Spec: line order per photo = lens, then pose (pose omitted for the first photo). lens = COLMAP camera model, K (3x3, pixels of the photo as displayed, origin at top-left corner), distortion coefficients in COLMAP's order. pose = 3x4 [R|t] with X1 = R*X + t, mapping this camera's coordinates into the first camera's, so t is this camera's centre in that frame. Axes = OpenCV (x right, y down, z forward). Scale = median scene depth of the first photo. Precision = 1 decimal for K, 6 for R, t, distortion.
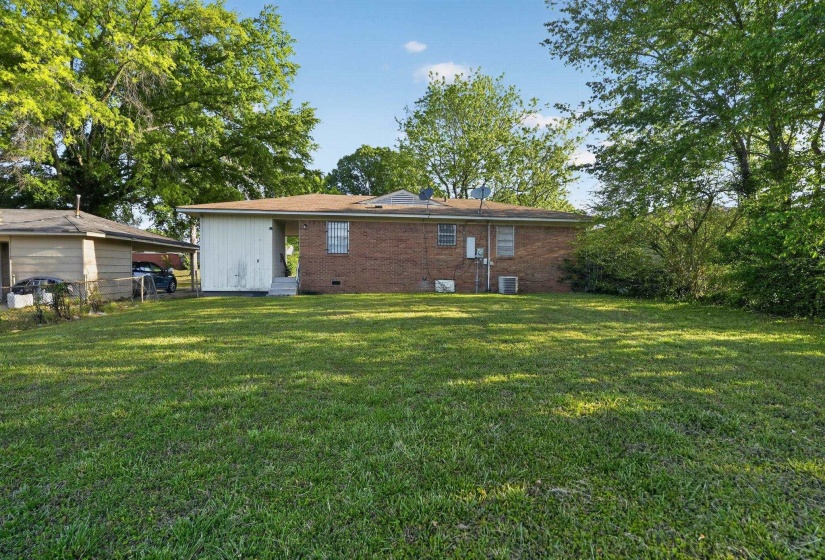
lens RADIAL K [[376.8, 0, 413.7], [0, 376.8, 278.5], [0, 0, 1]] dist [-0.021261, 0.003429]
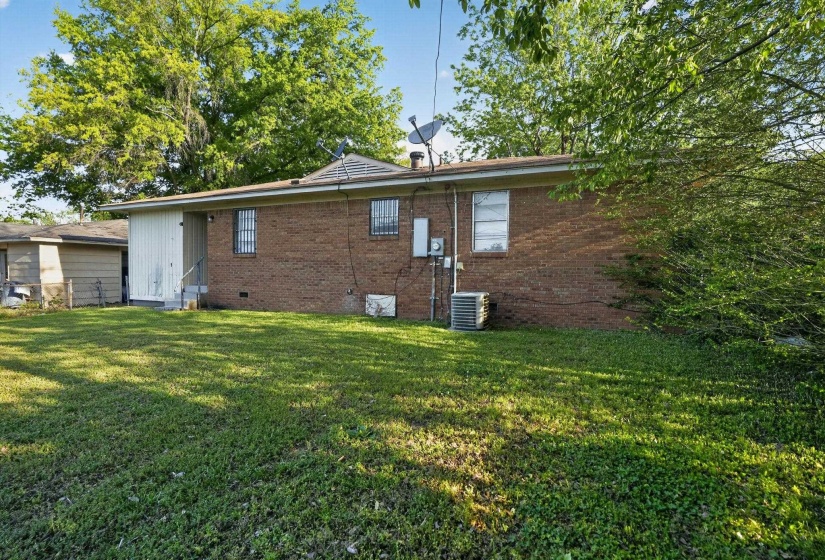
lens RADIAL K [[376.8, 0, 413.1], [0, 376.8, 277.7], [0, 0, 1]] dist [-0.021261, 0.003429]
pose [[0.867952, 0.009505, -0.496556, 0.414907], [-0.015141, 0.999859, -0.007326, -0.019397], [0.496416, 0.013877, 0.867974, 0.520518]]
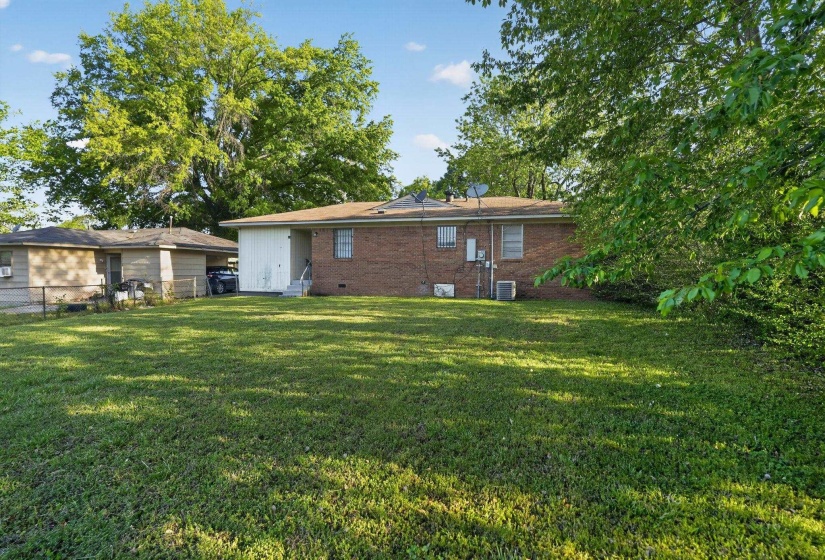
lens RADIAL K [[376.8, 0, 412.4], [0, 376.8, 276.9], [0, 0, 1]] dist [-0.021261, 0.003429]
pose [[0.930229, 0.004214, -0.366954, 0.360120], [-0.007552, 0.999942, -0.007660, -0.006431], [0.366901, 0.009897, 0.930207, 0.075586]]
